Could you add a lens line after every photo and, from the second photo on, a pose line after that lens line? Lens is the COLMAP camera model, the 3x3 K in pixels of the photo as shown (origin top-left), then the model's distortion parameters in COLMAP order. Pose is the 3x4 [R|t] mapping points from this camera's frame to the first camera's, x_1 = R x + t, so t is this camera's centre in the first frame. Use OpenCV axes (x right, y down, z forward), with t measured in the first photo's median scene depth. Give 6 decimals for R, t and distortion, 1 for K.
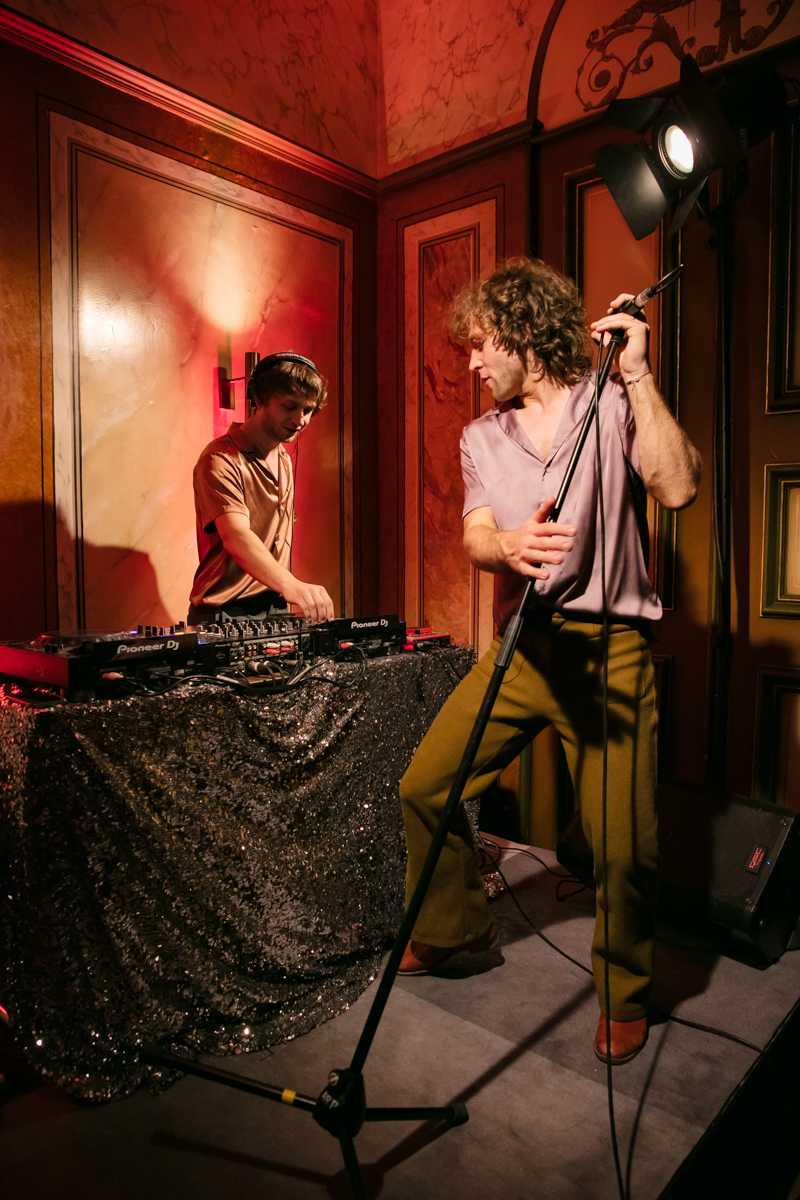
lens RADIAL K [[822.6, 0, 394.1], [0, 822.6, 608.0], [0, 0, 1]] dist [-0.076010, 0.034220]
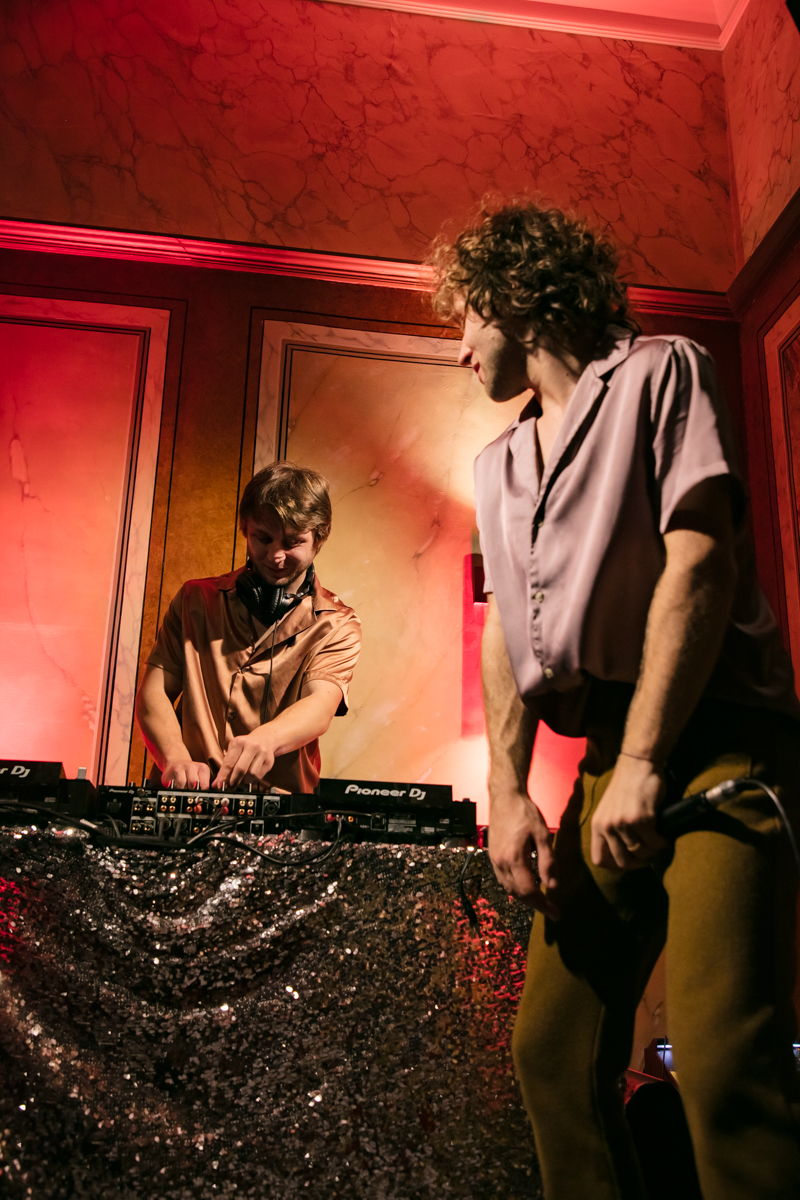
lens RADIAL K [[1114.5, 0, 414.6], [0, 1114.5, 610.1], [0, 0, 1]] dist [0.025705, 0.028282]
pose [[0.760508, -0.174047, -0.625568, 0.452399], [-0.078684, 0.931606, -0.354850, 0.157006], [0.644544, 0.319088, 0.694799, 0.261595]]
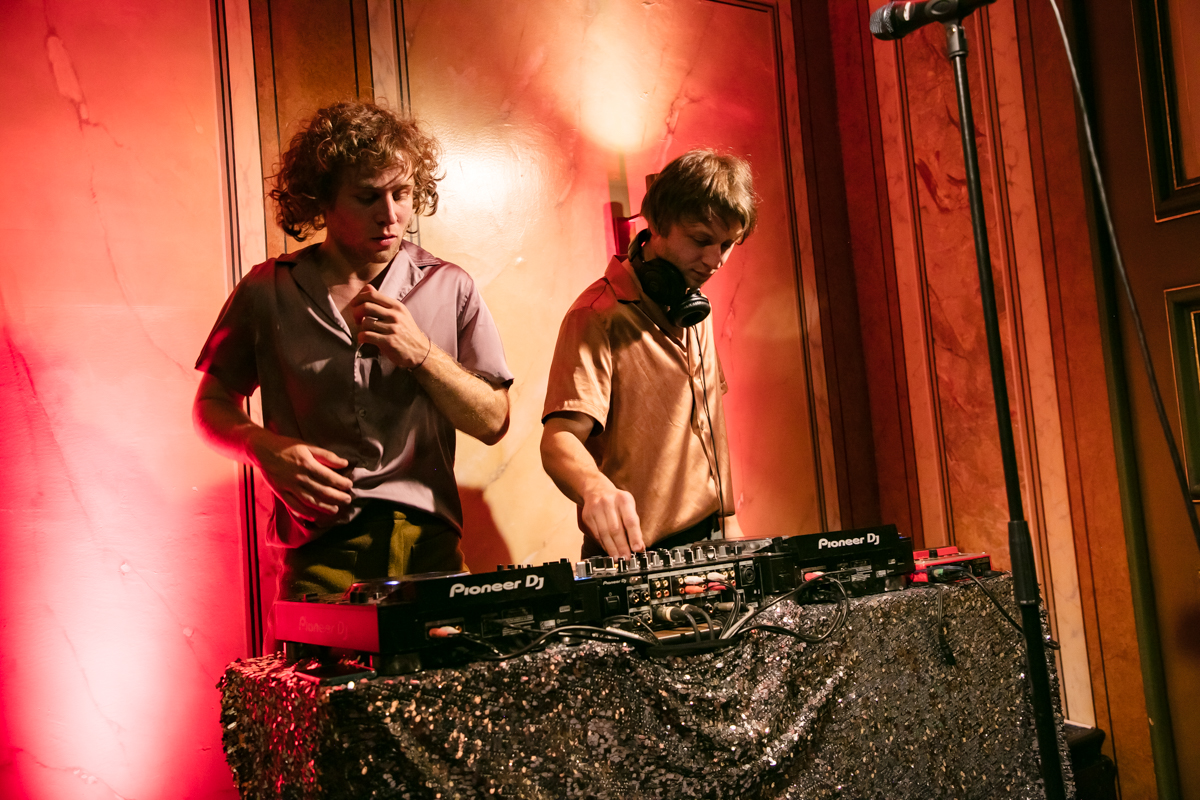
lens RADIAL K [[1170.1, 0, 606.0], [0, 1170.1, 388.2], [0, 0, 1]] dist [0.050931, 0.028597]
pose [[0.962611, -0.100033, -0.251742, 0.022496], [0.060735, 0.985359, -0.159305, 0.027622], [0.263992, 0.138059, 0.954593, 0.057901]]
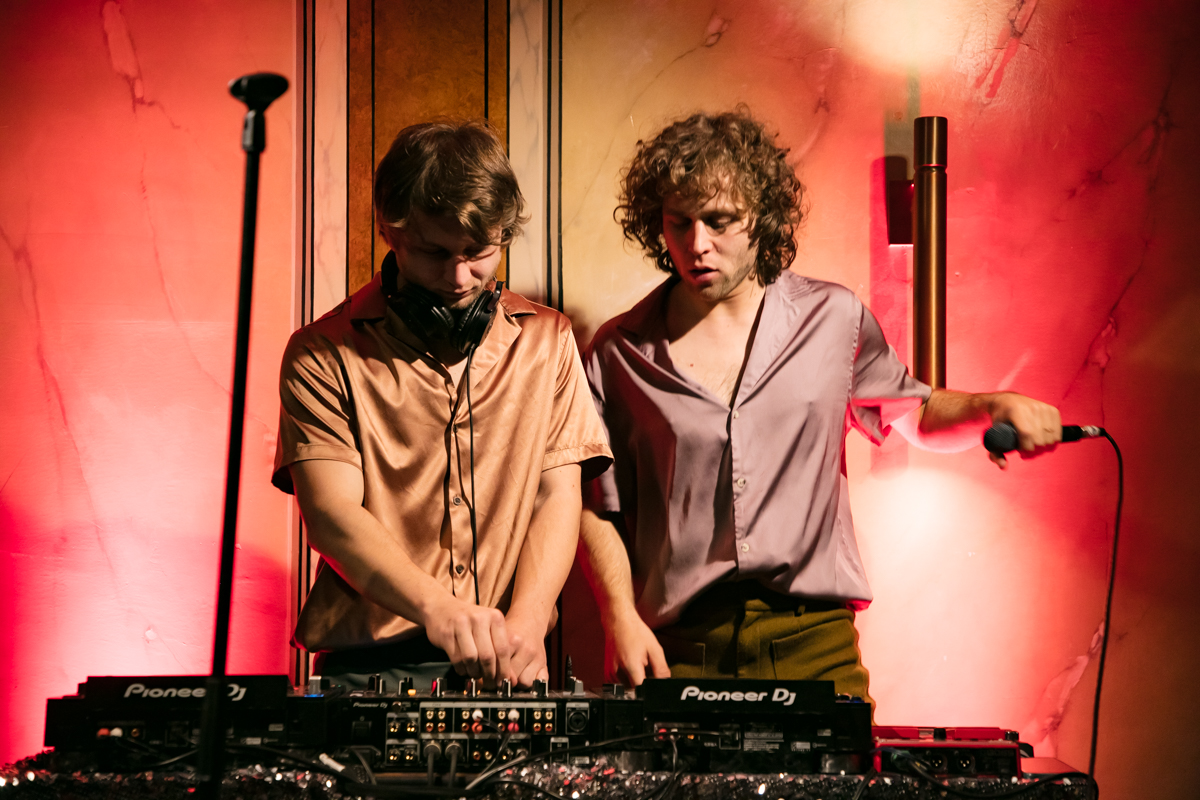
lens RADIAL K [[2284.5, 0, 596.7], [0, 2284.5, 388.8], [0, 0, 1]] dist [0.338094, 0.187167]
pose [[0.685613, -0.052291, -0.726086, 0.683744], [-0.065818, 0.988879, -0.133366, 0.021137], [0.724985, 0.139227, 0.674547, 0.022260]]
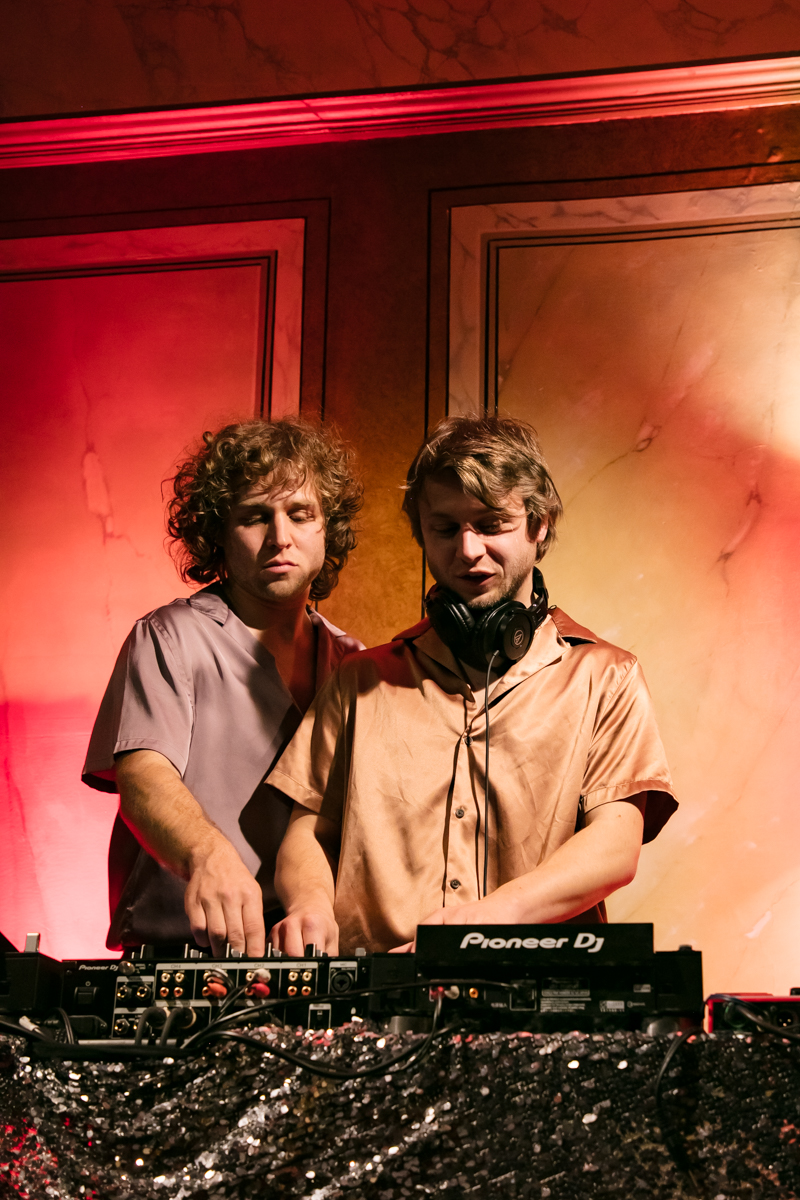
lens RADIAL K [[1676.0, 0, 503.4], [0, 1676.0, 723.6], [0, 0, 1]] dist [0.067753, 0.140364]
pose [[0.551118, -0.235024, -0.800645, 0.467458], [-0.077115, 0.941063, -0.329324, 0.139482], [0.830856, 0.243238, 0.500513, 0.450919]]
